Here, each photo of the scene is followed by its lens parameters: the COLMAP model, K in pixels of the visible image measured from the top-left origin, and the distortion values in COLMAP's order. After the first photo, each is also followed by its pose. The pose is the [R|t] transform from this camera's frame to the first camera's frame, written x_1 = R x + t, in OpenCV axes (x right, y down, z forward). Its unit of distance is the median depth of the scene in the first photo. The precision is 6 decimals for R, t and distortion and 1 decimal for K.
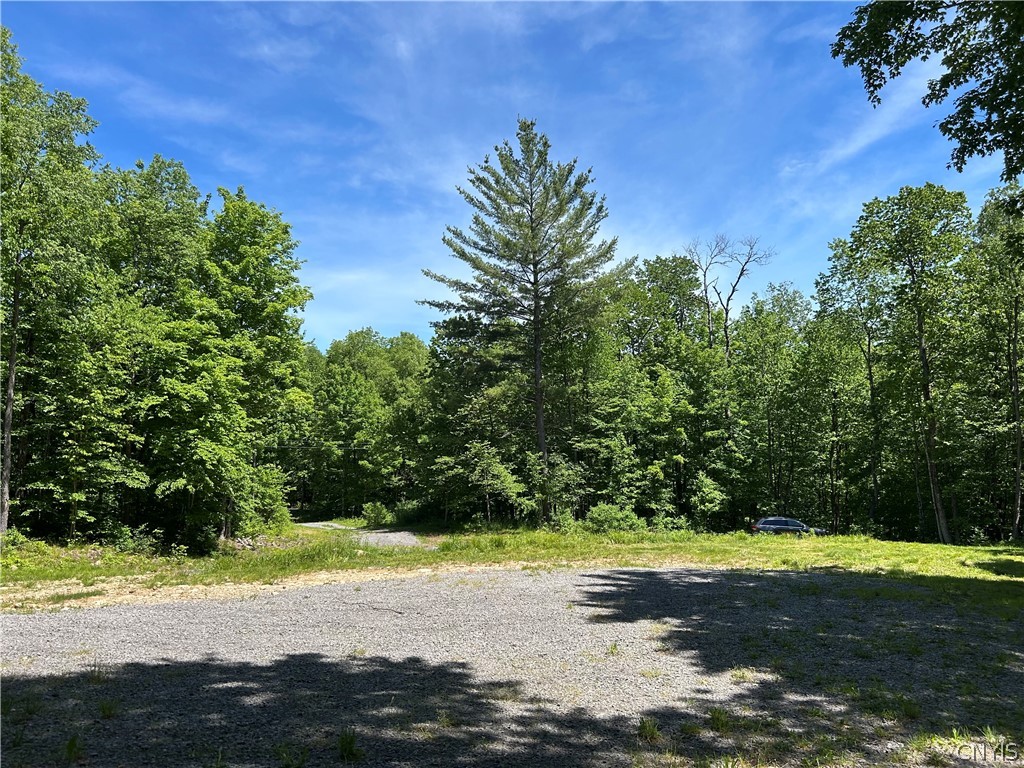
lens RADIAL K [[768.0, 0, 497.6], [0, 768.0, 377.1], [0, 0, 1]] dist [0.041546, -0.044343]
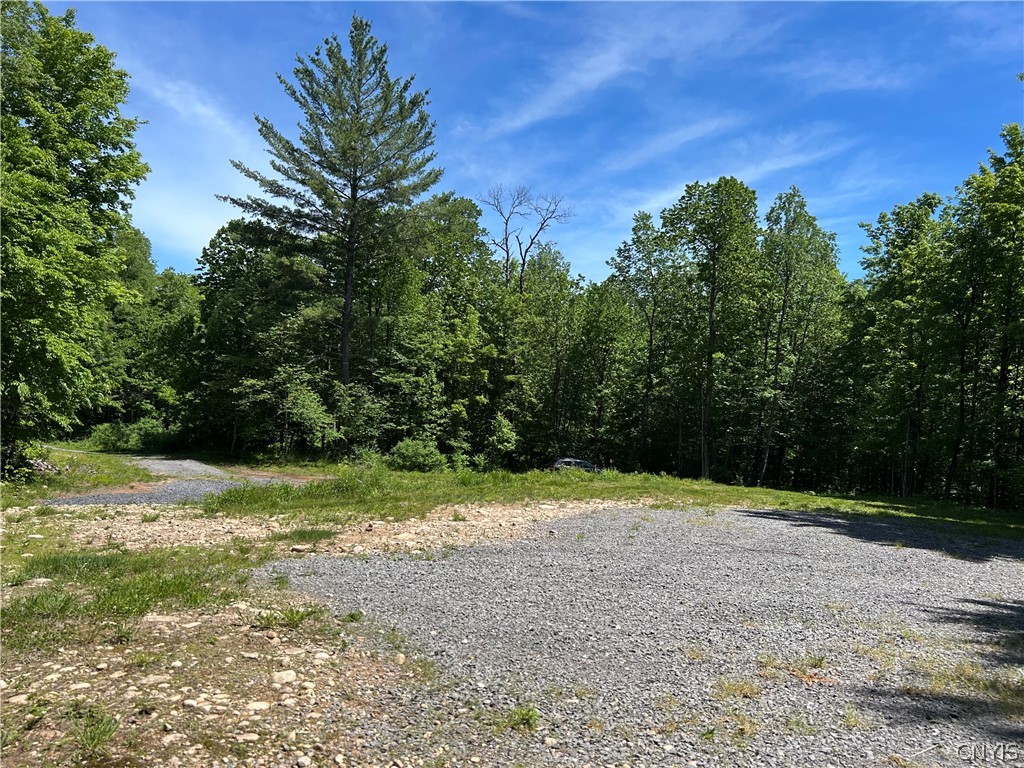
lens RADIAL K [[768.0, 0, 509.2], [0, 768.0, 381.1], [0, 0, 1]] dist [0.041546, -0.044343]
pose [[0.900706, 0.081427, 0.426729, -0.168811], [-0.118416, 0.991099, 0.060824, 0.015150], [-0.417978, -0.105316, 0.902332, 0.062311]]
